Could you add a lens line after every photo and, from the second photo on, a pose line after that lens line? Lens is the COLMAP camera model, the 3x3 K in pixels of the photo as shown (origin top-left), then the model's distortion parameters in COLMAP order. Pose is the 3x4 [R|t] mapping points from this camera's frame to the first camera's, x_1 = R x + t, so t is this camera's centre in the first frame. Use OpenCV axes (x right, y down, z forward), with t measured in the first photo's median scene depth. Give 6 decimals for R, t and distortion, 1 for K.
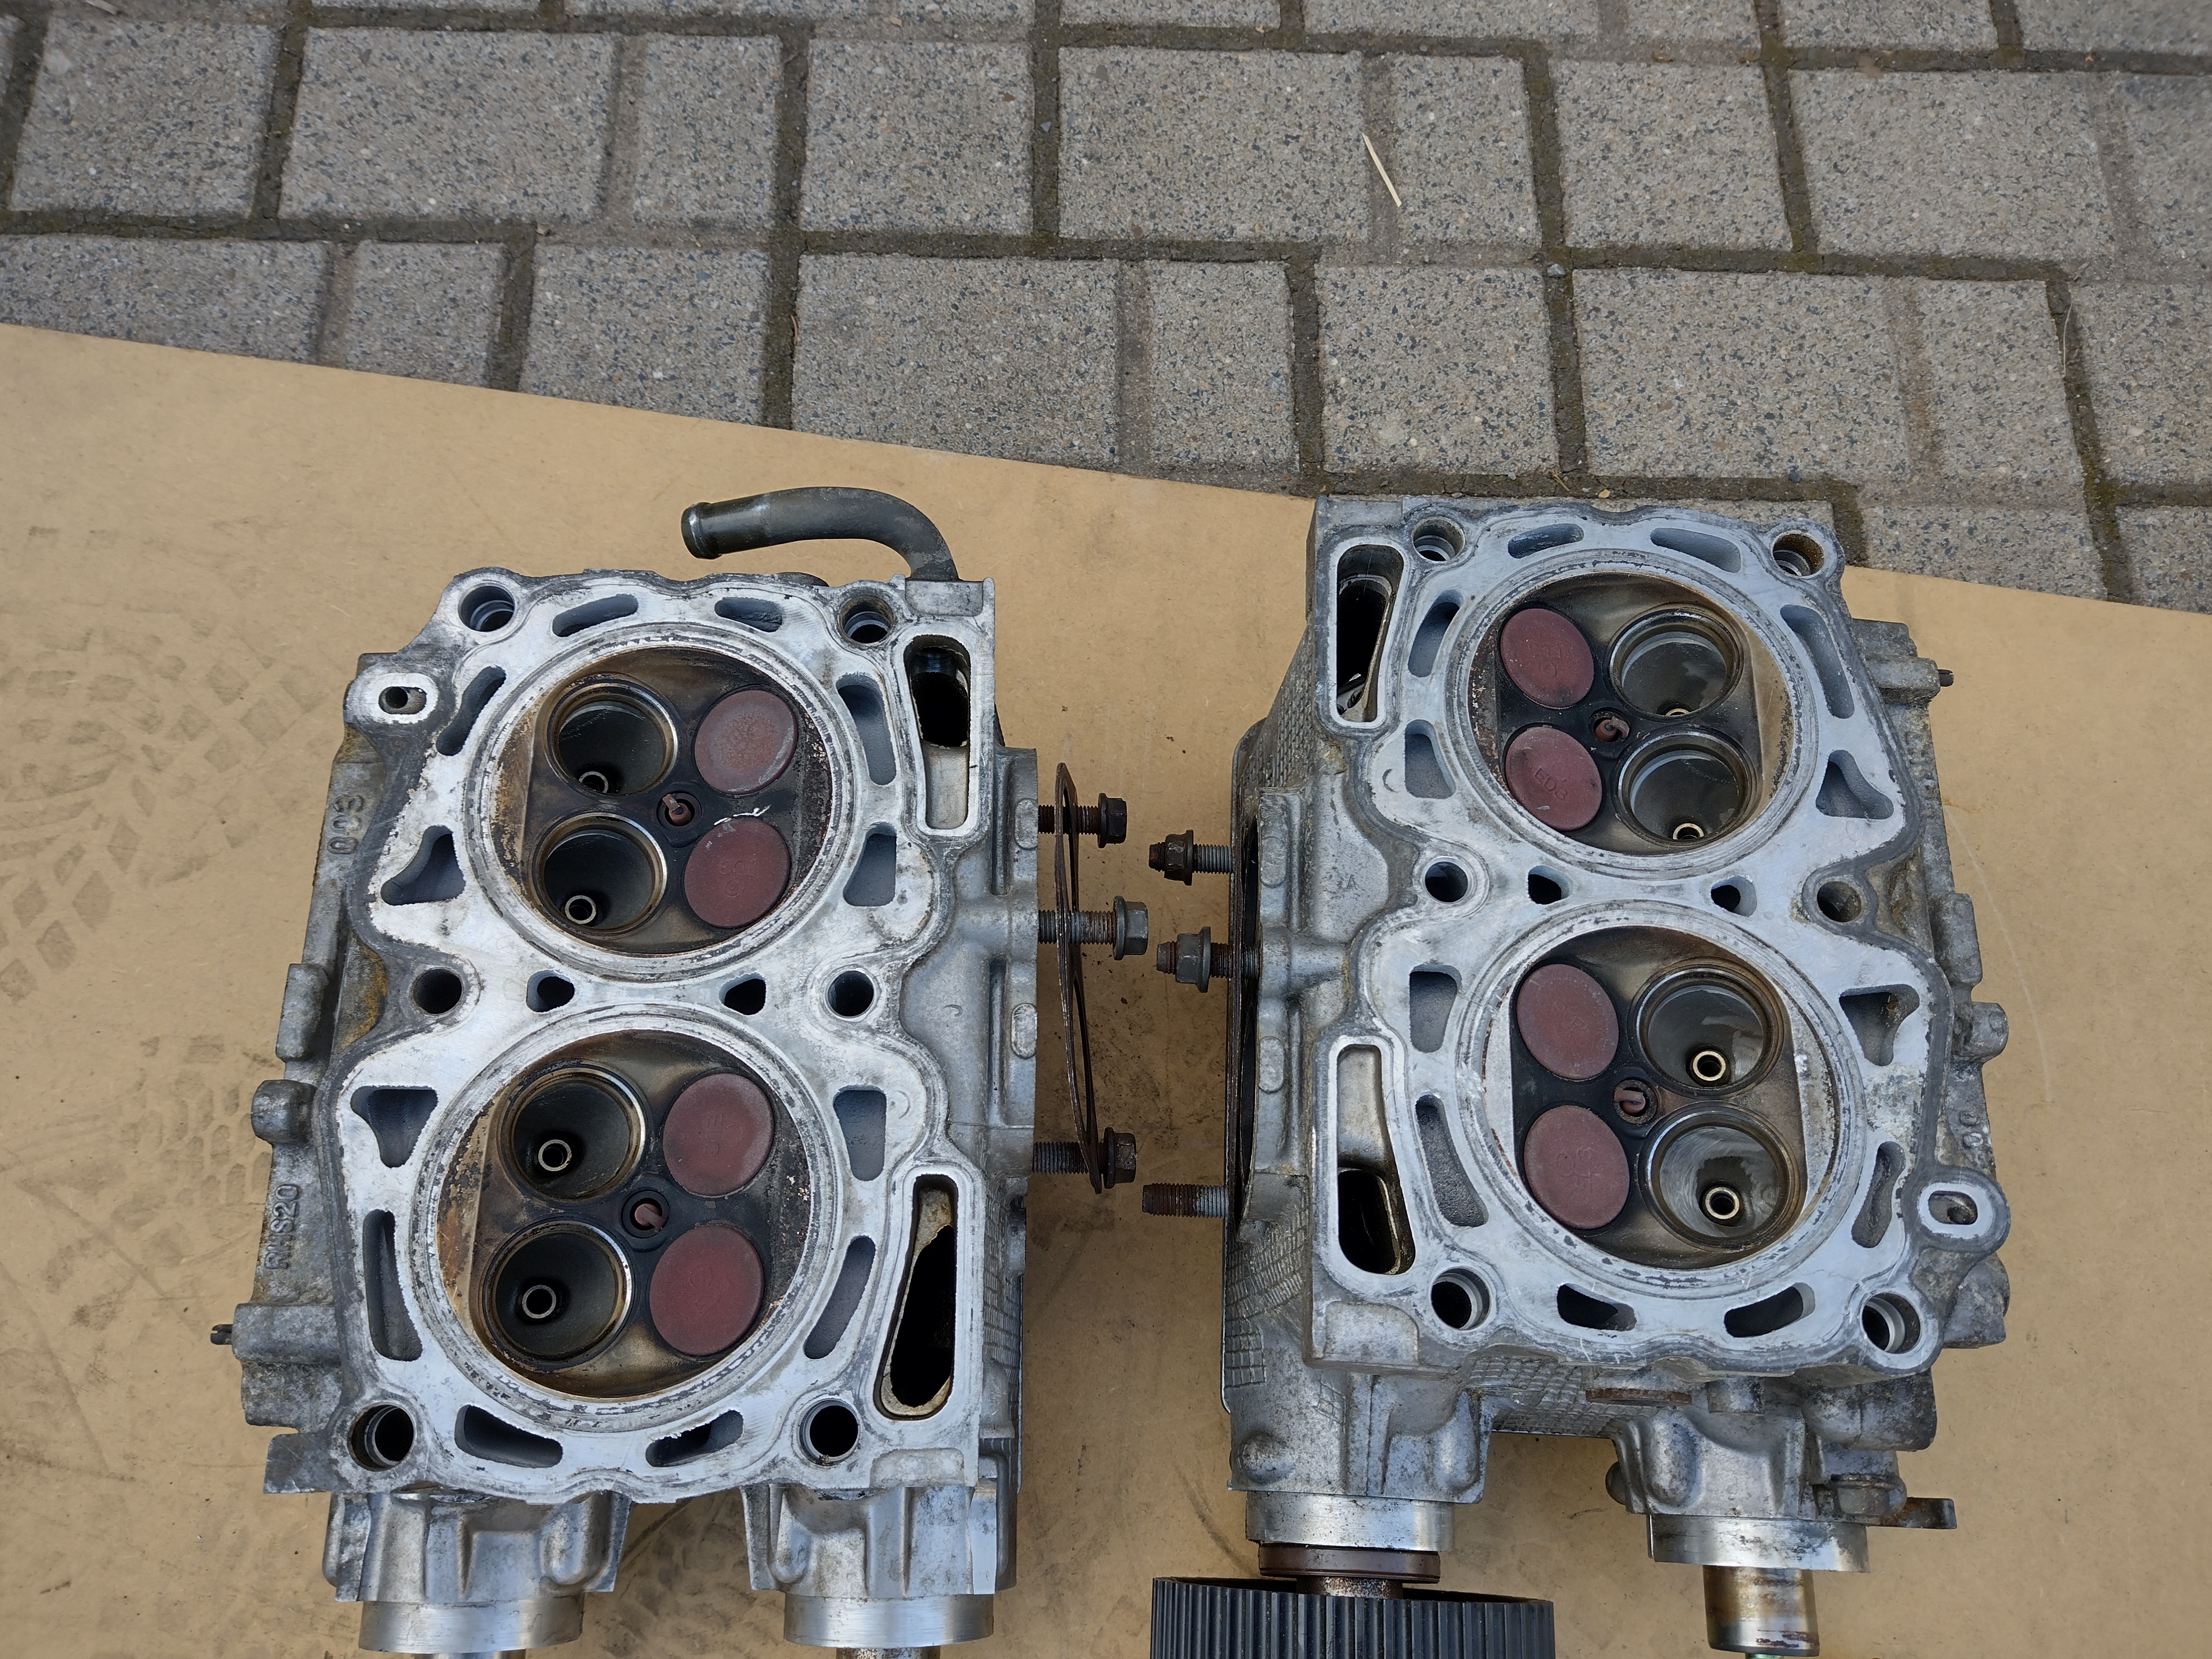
lens RADIAL K [[1676.1, 0, 1101.7], [0, 1676.1, 825.2], [0, 0, 1]] dist [0.061252, -0.105863]
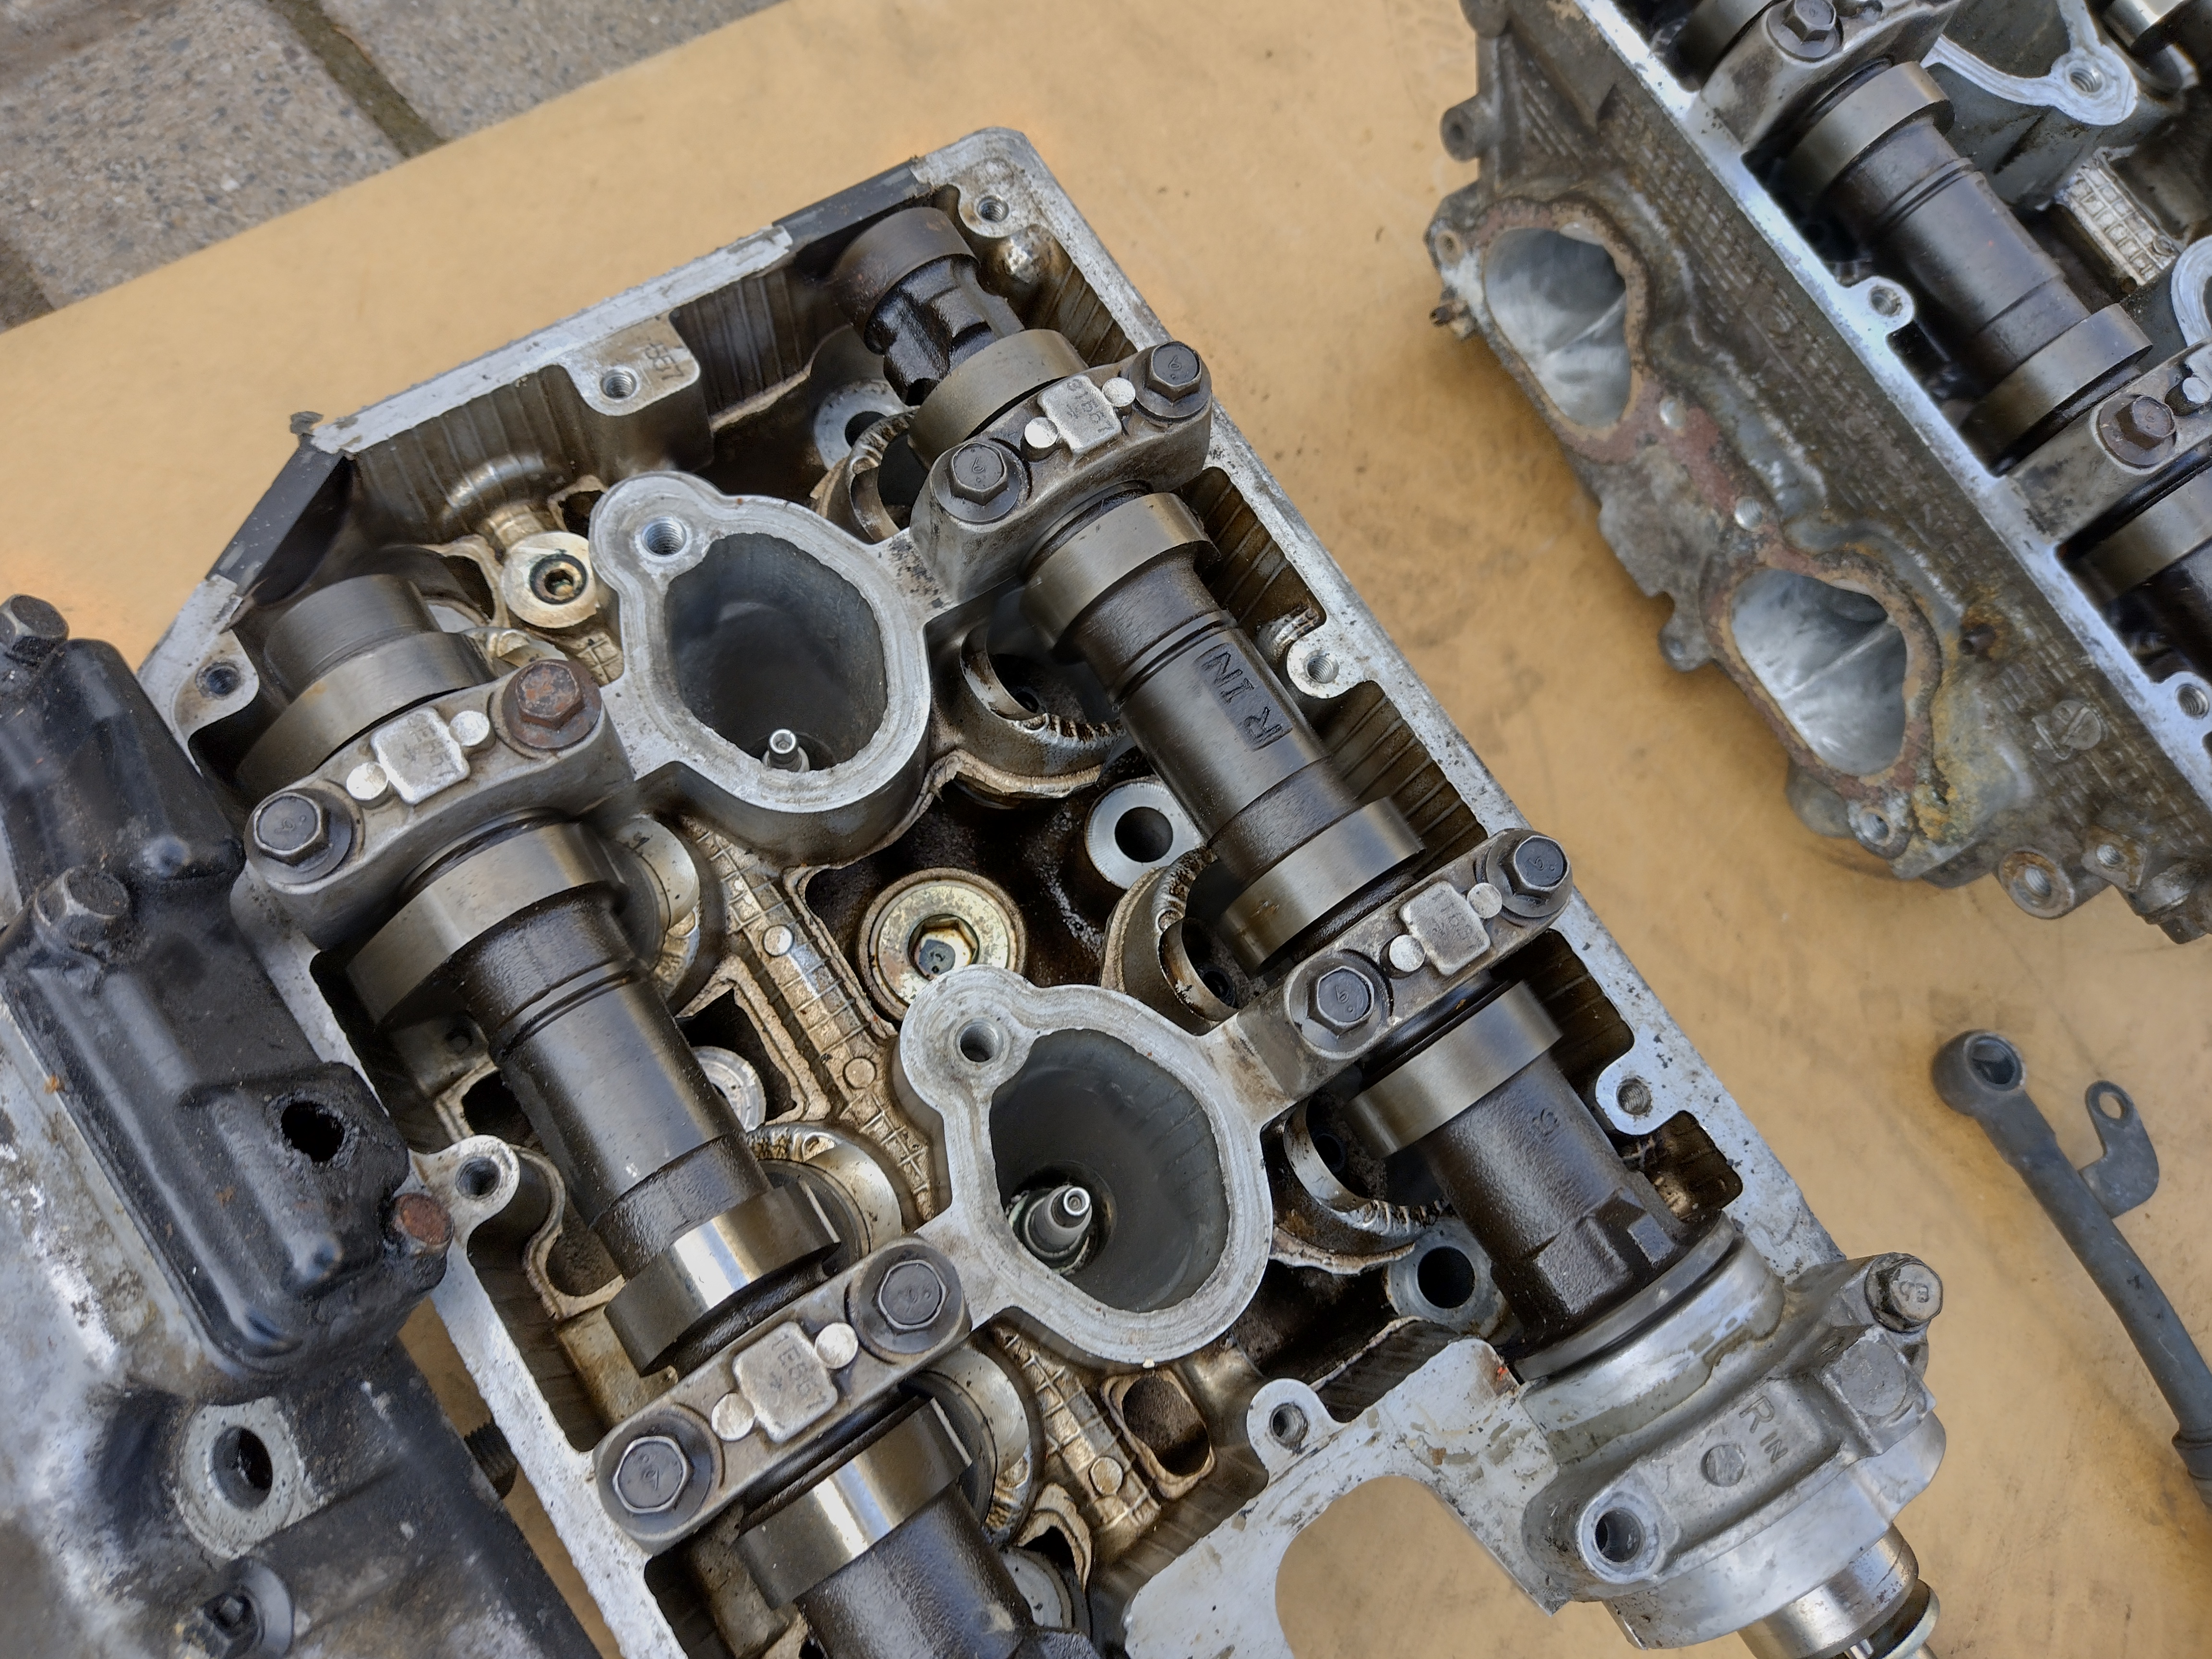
lens RADIAL K [[1676.1, 0, 1090.5], [0, 1676.1, 811.6], [0, 0, 1]] dist [0.061252, -0.105863]
pose [[0.732027, -0.615398, 0.292270, -0.506013], [0.606860, 0.783977, 0.130768, 0.067006], [-0.309607, 0.081642, 0.947353, 0.390016]]
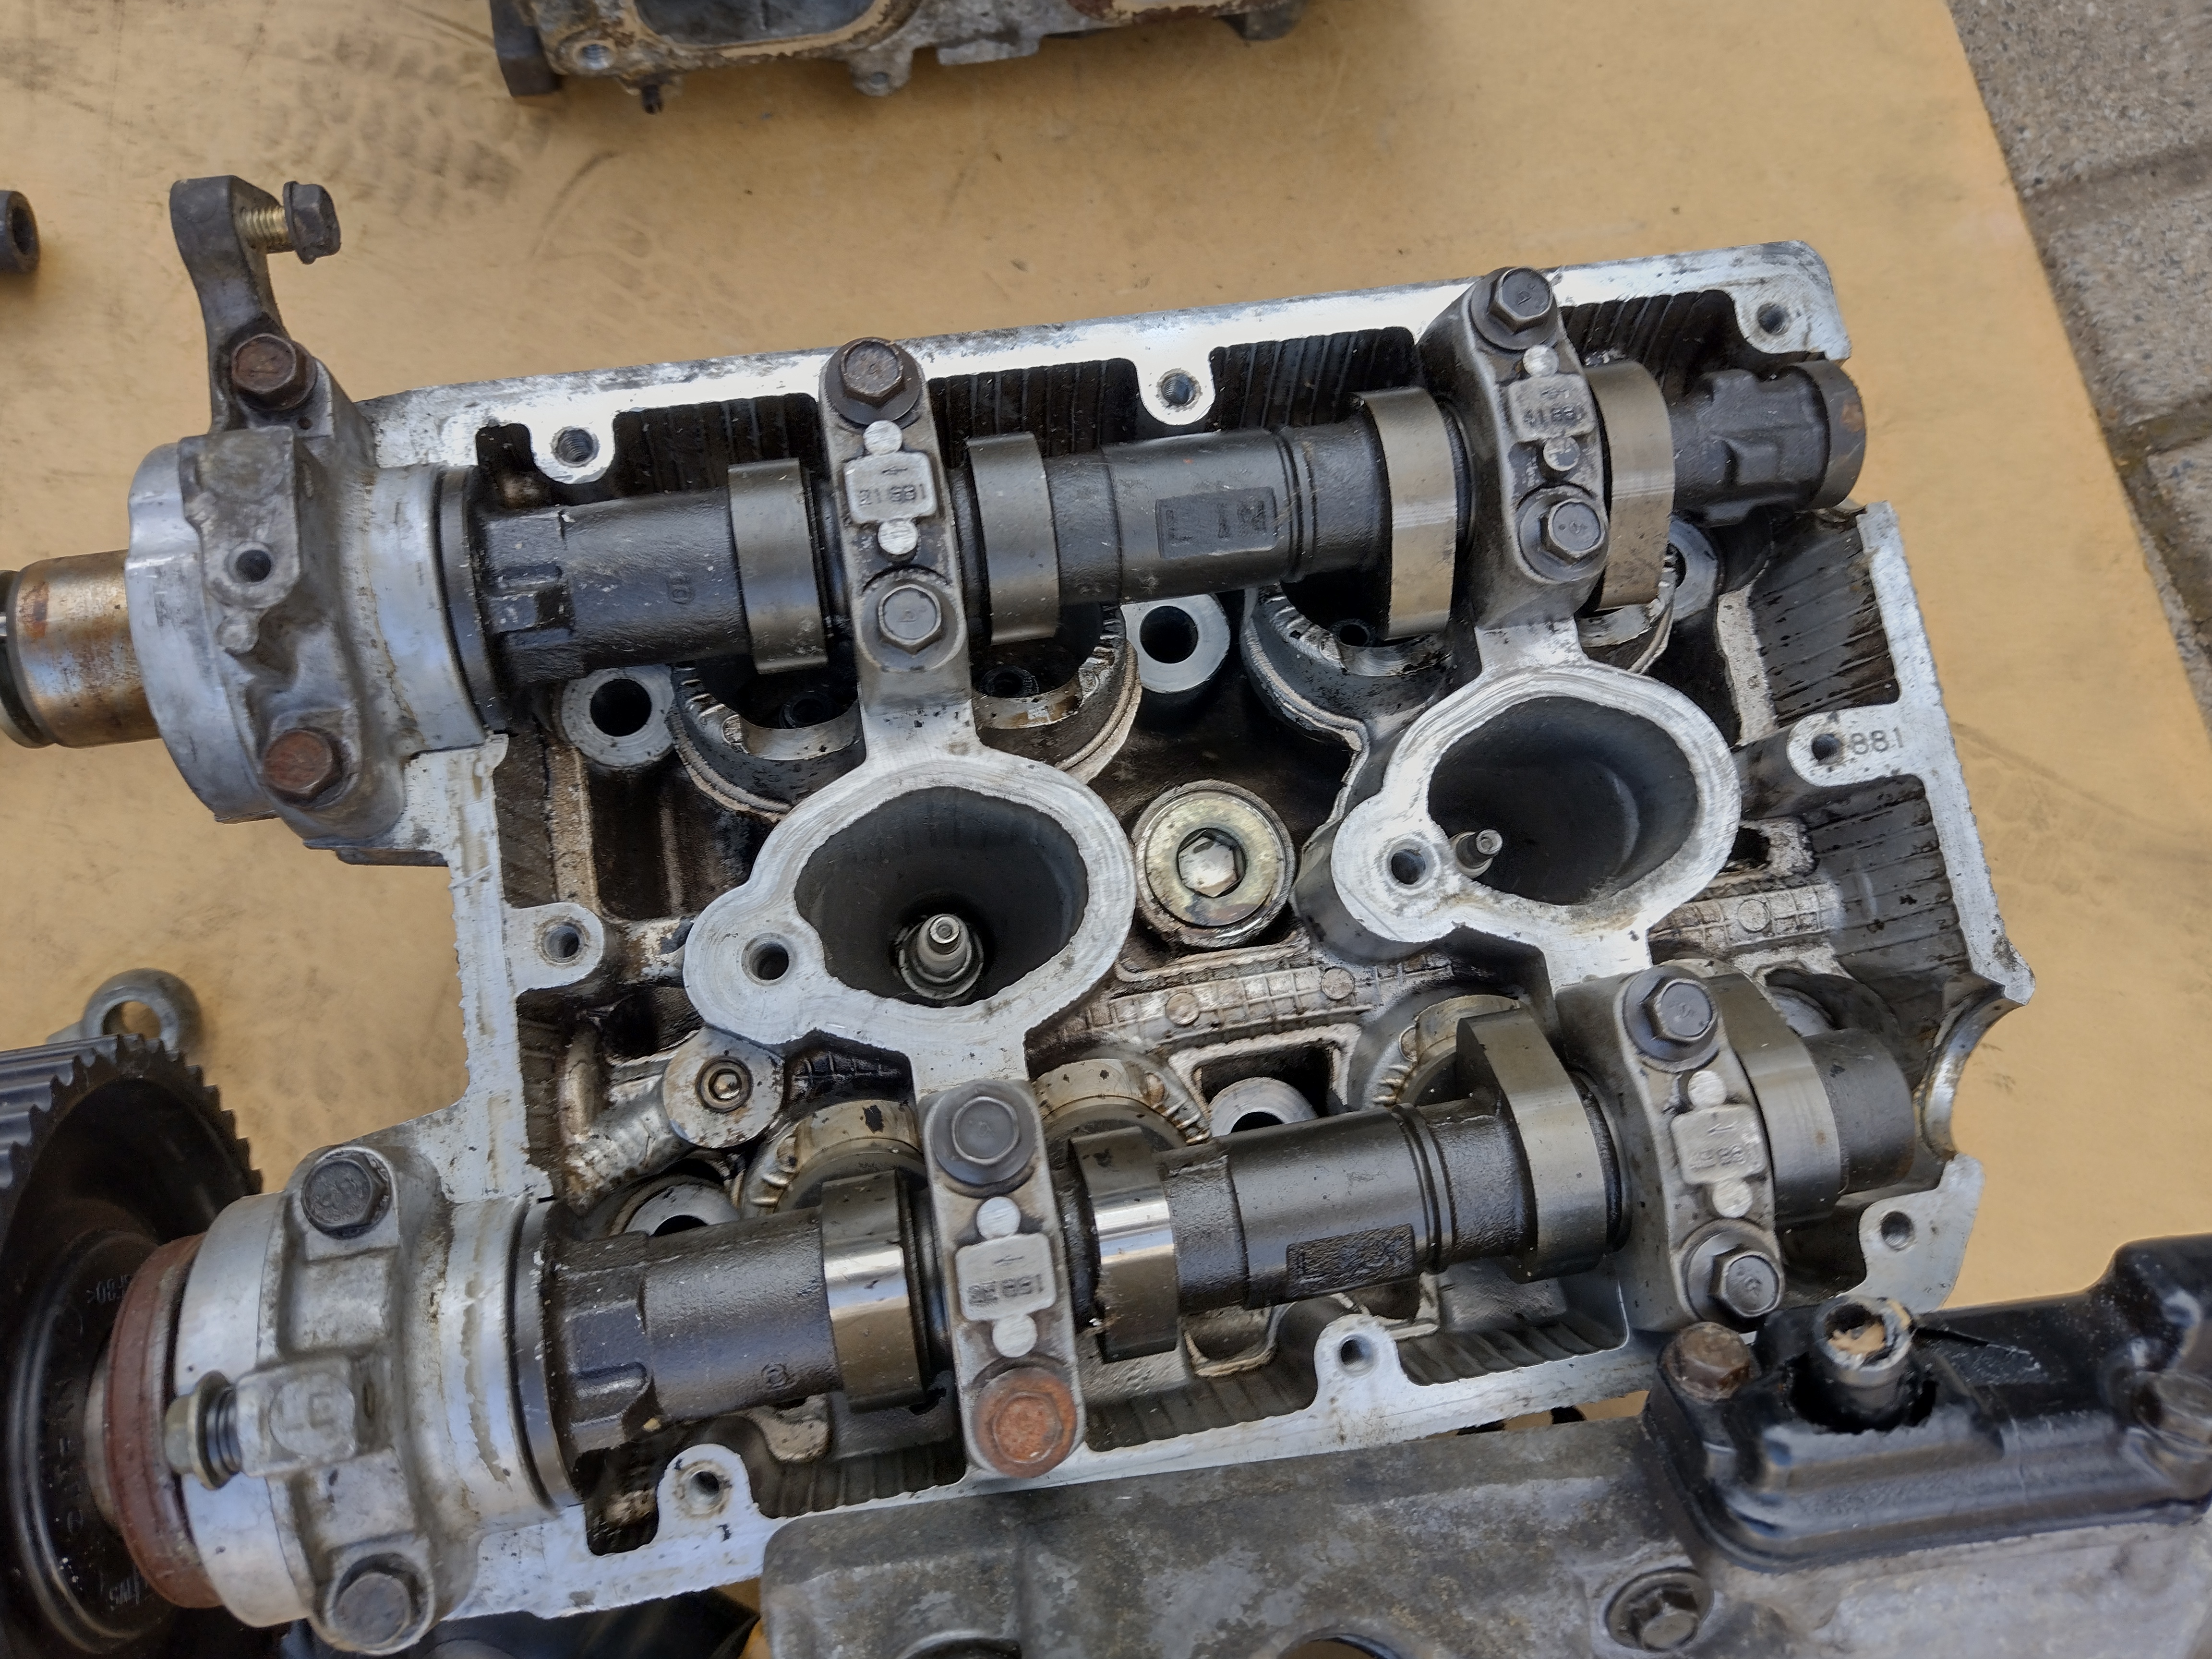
lens RADIAL K [[1676.1, 0, 1160.0], [0, 1676.1, 860.9], [0, 0, 1]] dist [0.061252, -0.105863]
pose [[0.338745, 0.917327, -0.209195, 0.404592], [-0.922827, 0.367273, 0.116192, 0.200088], [0.183418, 0.153691, 0.970946, 0.395157]]
